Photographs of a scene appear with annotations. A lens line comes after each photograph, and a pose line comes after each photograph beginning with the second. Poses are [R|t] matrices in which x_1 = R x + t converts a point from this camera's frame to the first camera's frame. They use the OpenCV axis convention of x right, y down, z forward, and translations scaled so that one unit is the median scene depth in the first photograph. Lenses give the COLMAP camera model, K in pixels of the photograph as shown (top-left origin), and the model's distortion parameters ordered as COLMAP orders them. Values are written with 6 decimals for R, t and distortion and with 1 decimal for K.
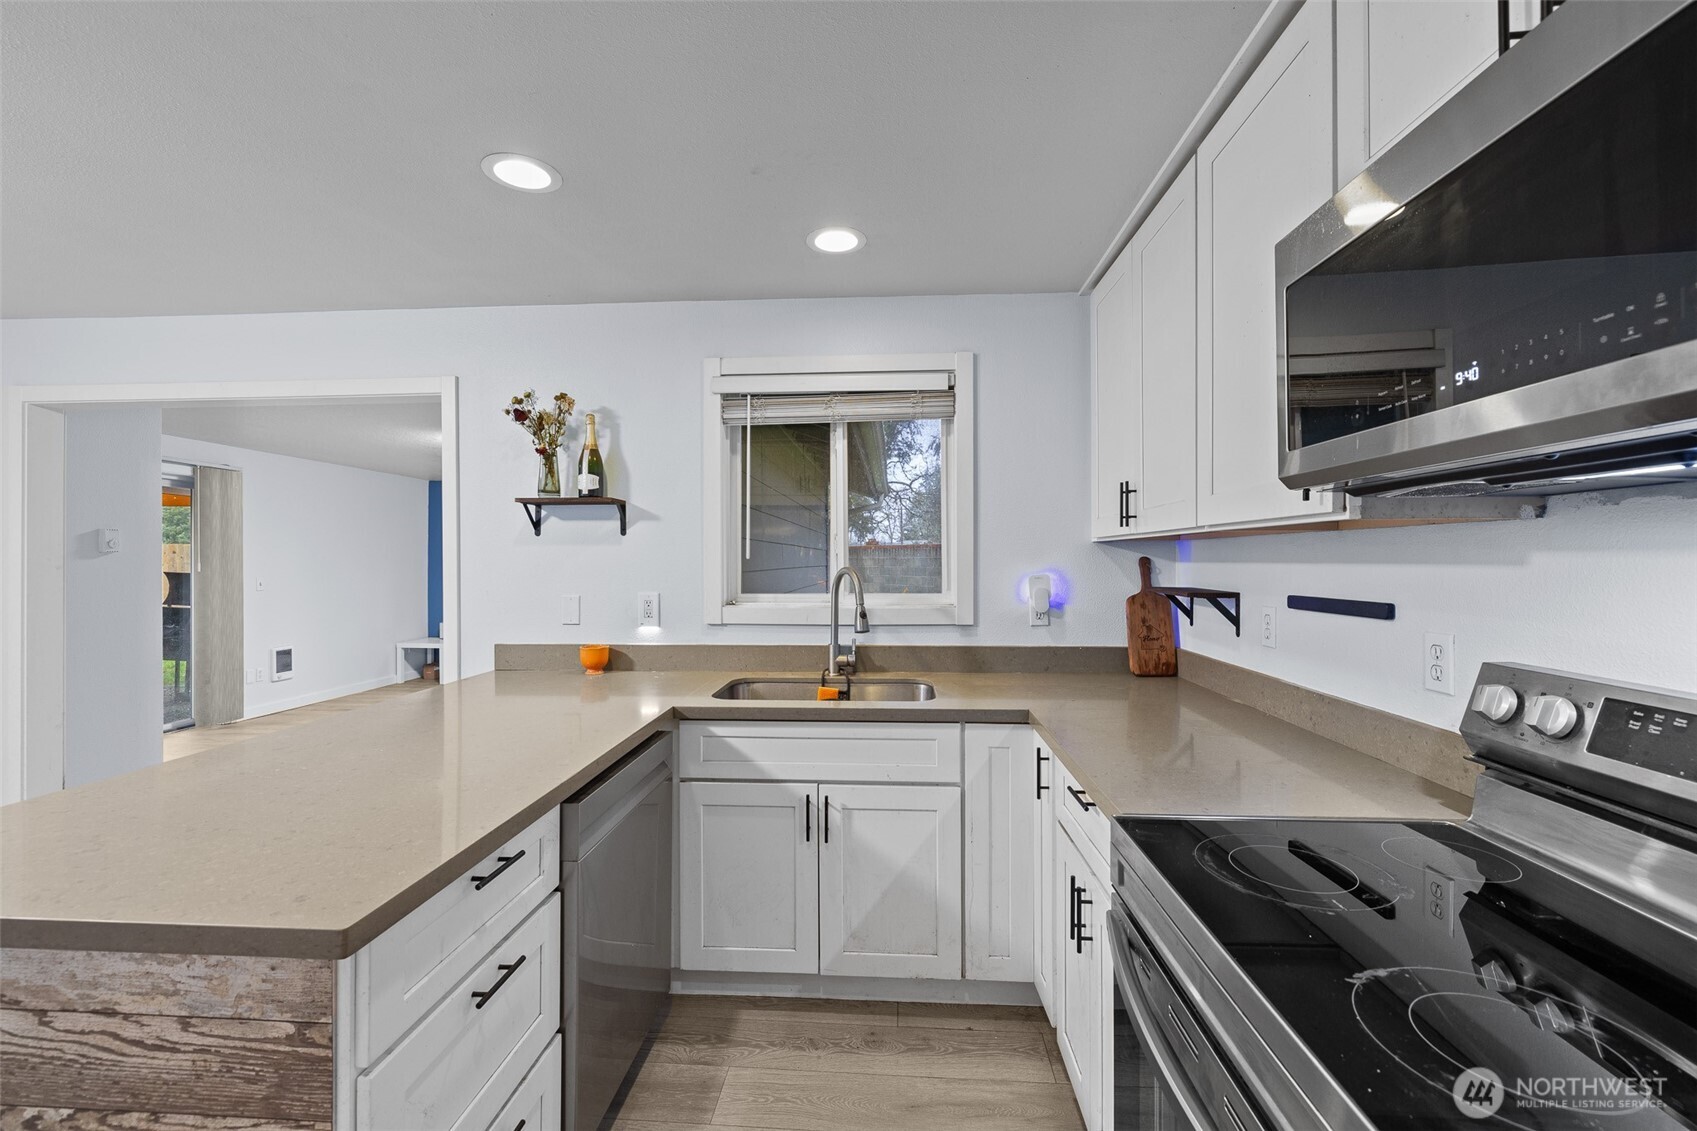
lens RADIAL K [[717.5, 0, 857.3], [0, 717.5, 563.7], [0, 0, 1]] dist [-0.000878, 0.000269]
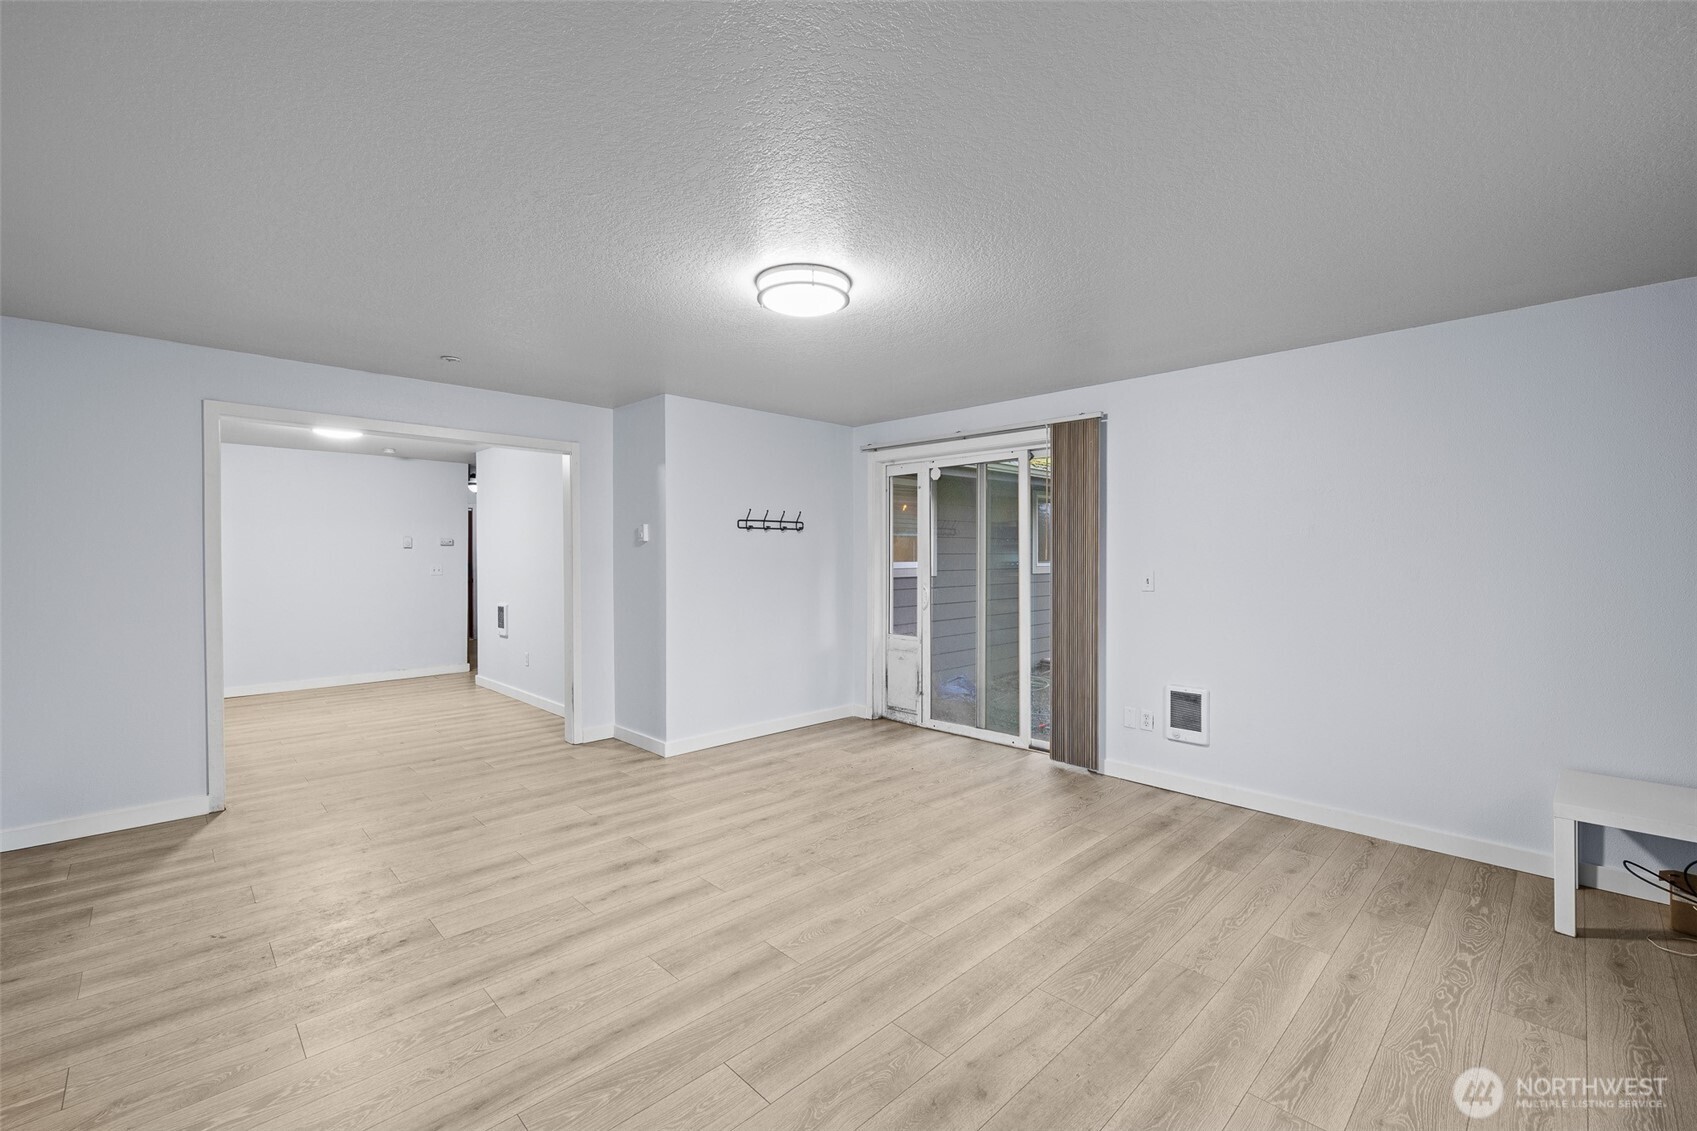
lens RADIAL K [[717.5, 0, 856.7], [0, 717.5, 560.8], [0, 0, 1]] dist [-0.000878, 0.000269]
pose [[-0.662491, 0.007734, -0.749030, -0.397618], [-0.001646, 0.999929, 0.011780, 0.004626], [0.749068, 0.009037, -0.662431, 2.979800]]
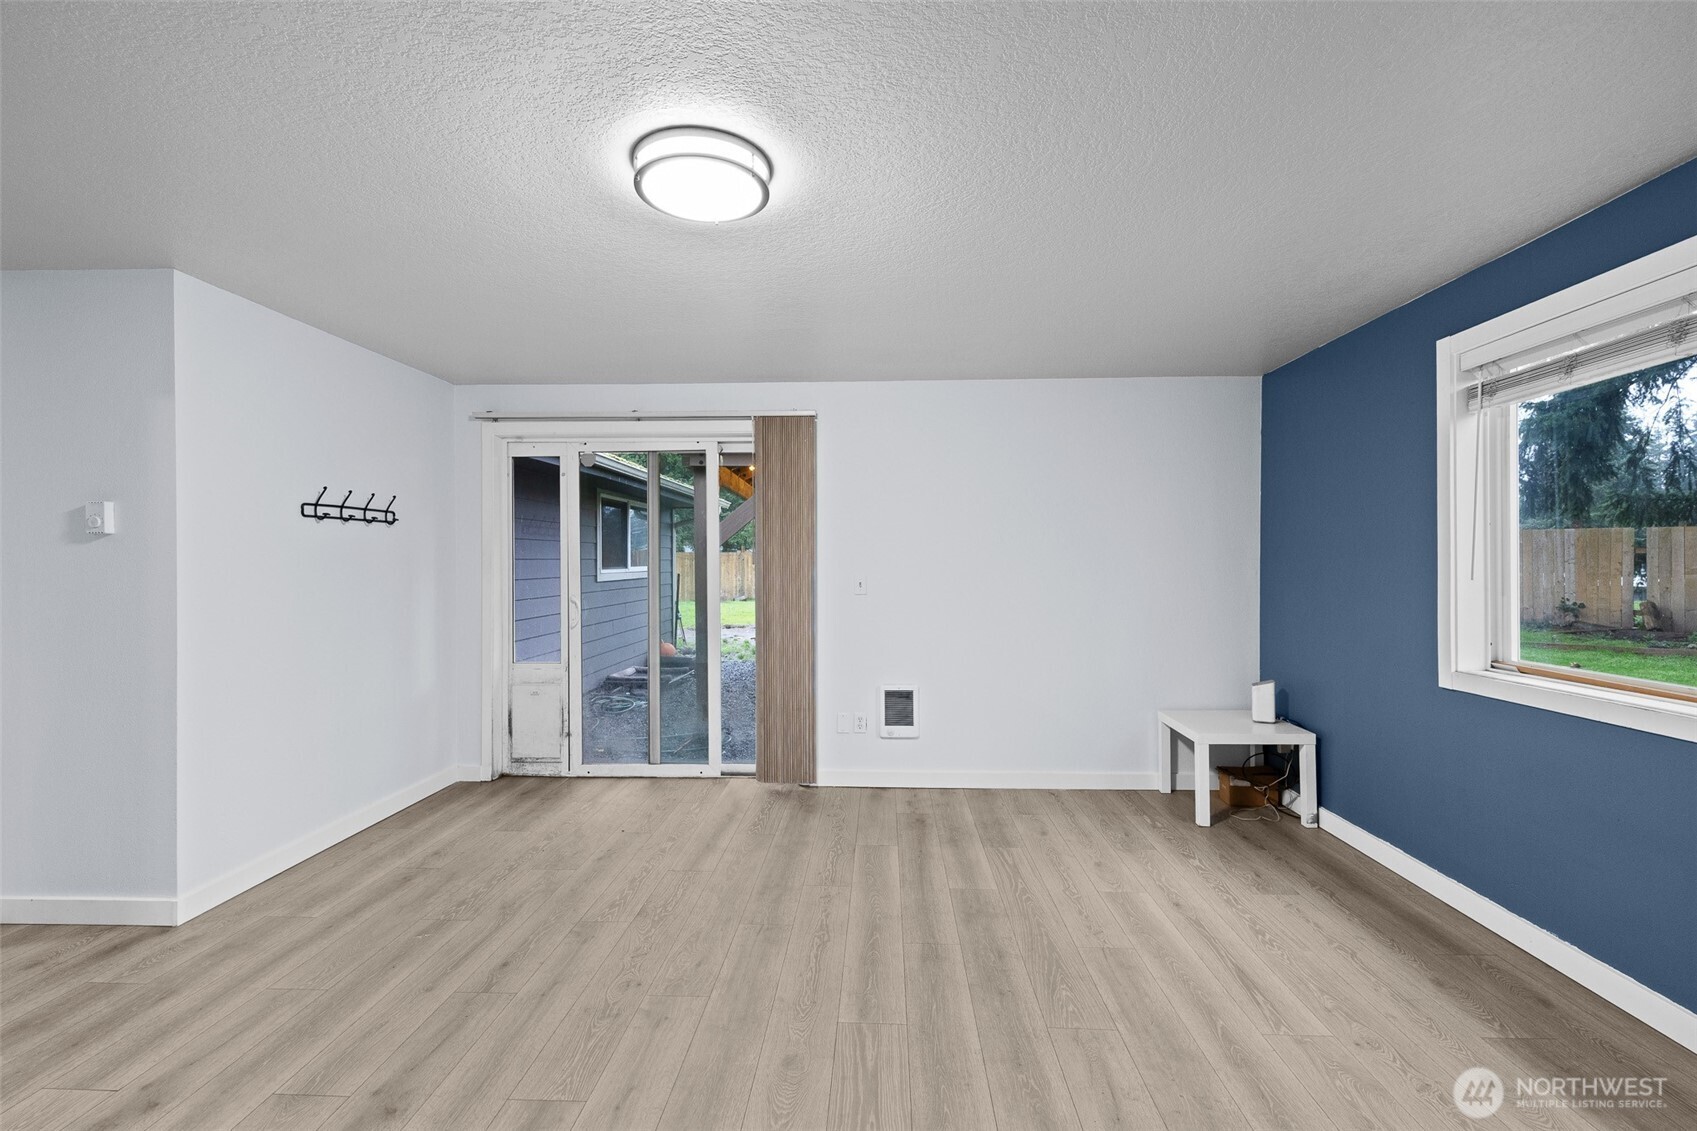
lens RADIAL K [[717.5, 0, 857.7], [0, 717.5, 588.2], [0, 0, 1]] dist [-0.000878, 0.000269]
pose [[0.028408, 0.035538, -0.998964, -0.417257], [-0.000594, 0.999368, 0.035535, 0.015649], [0.999596, -0.000416, 0.028411, 2.361352]]
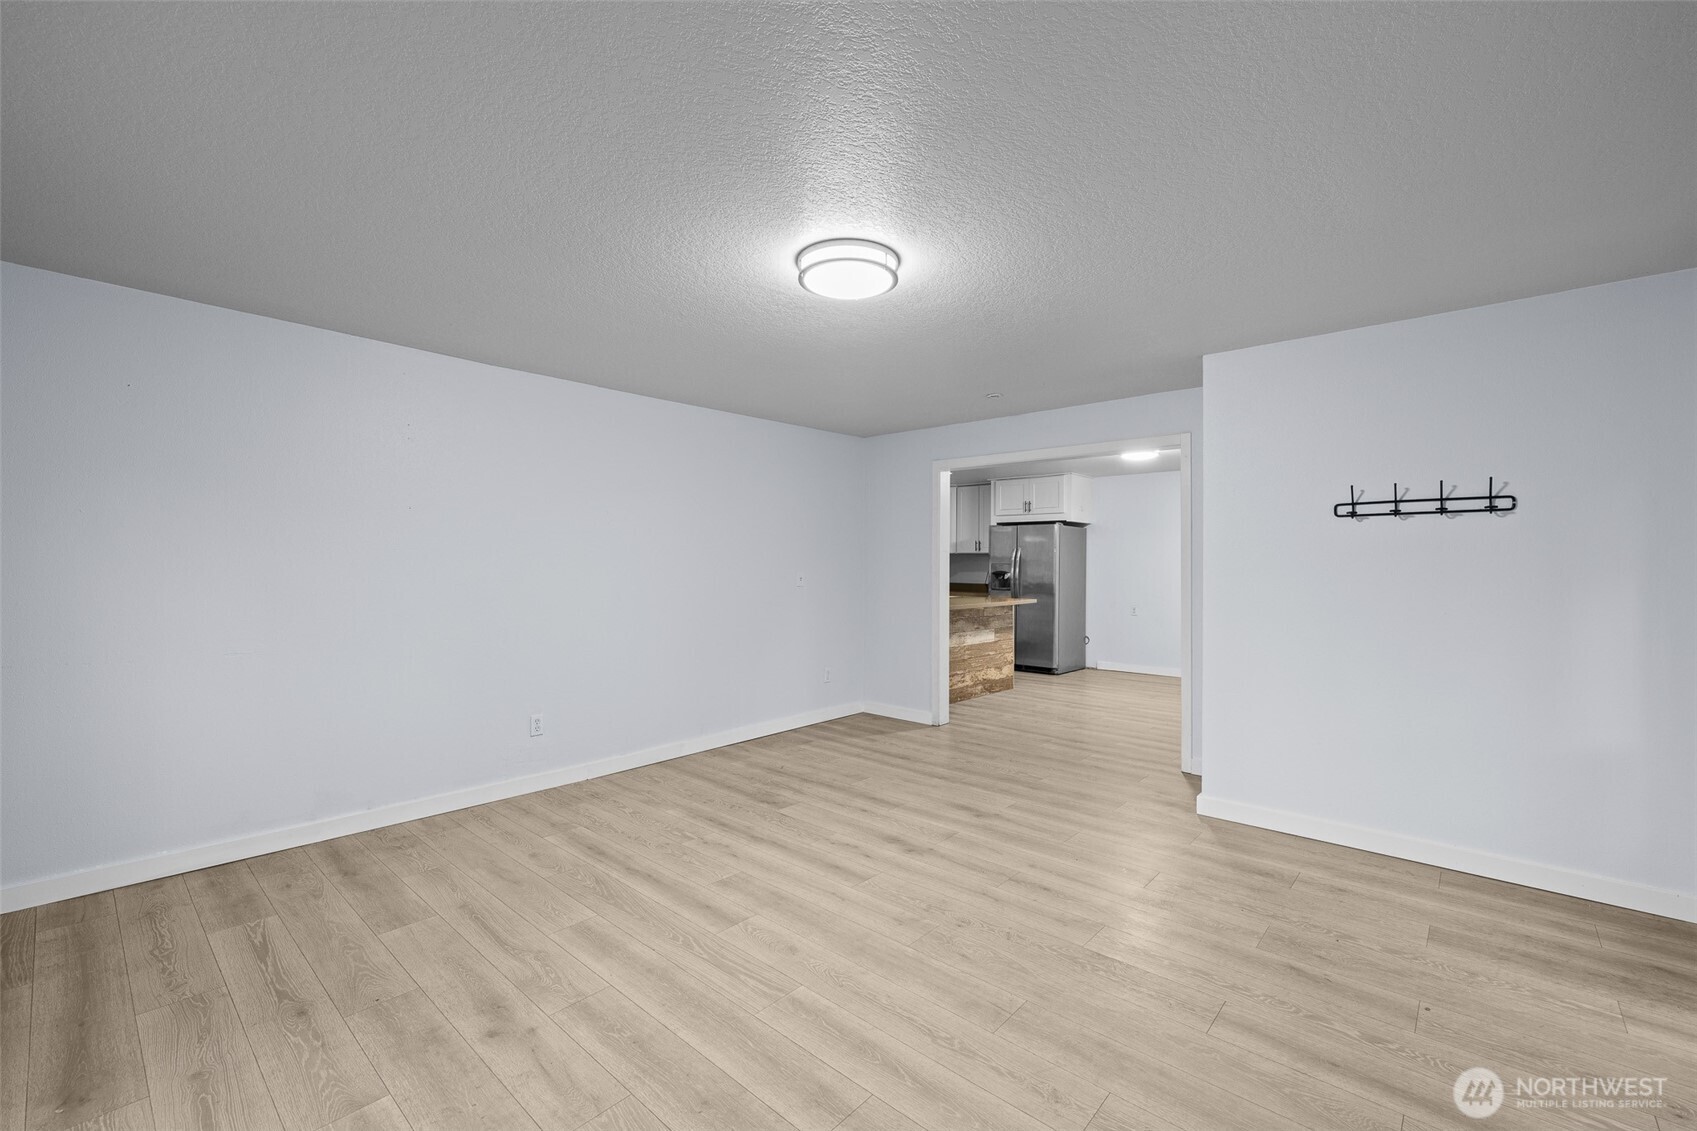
lens RADIAL K [[717.5, 0, 849.0], [0, 717.5, 536.5], [0, 0, 1]] dist [-0.000878, 0.000269]
pose [[-0.785521, 0.022001, 0.618444, -1.746393], [0.000673, 0.999398, -0.034698, 0.017379], [-0.618835, -0.026840, -0.785063, 2.999142]]
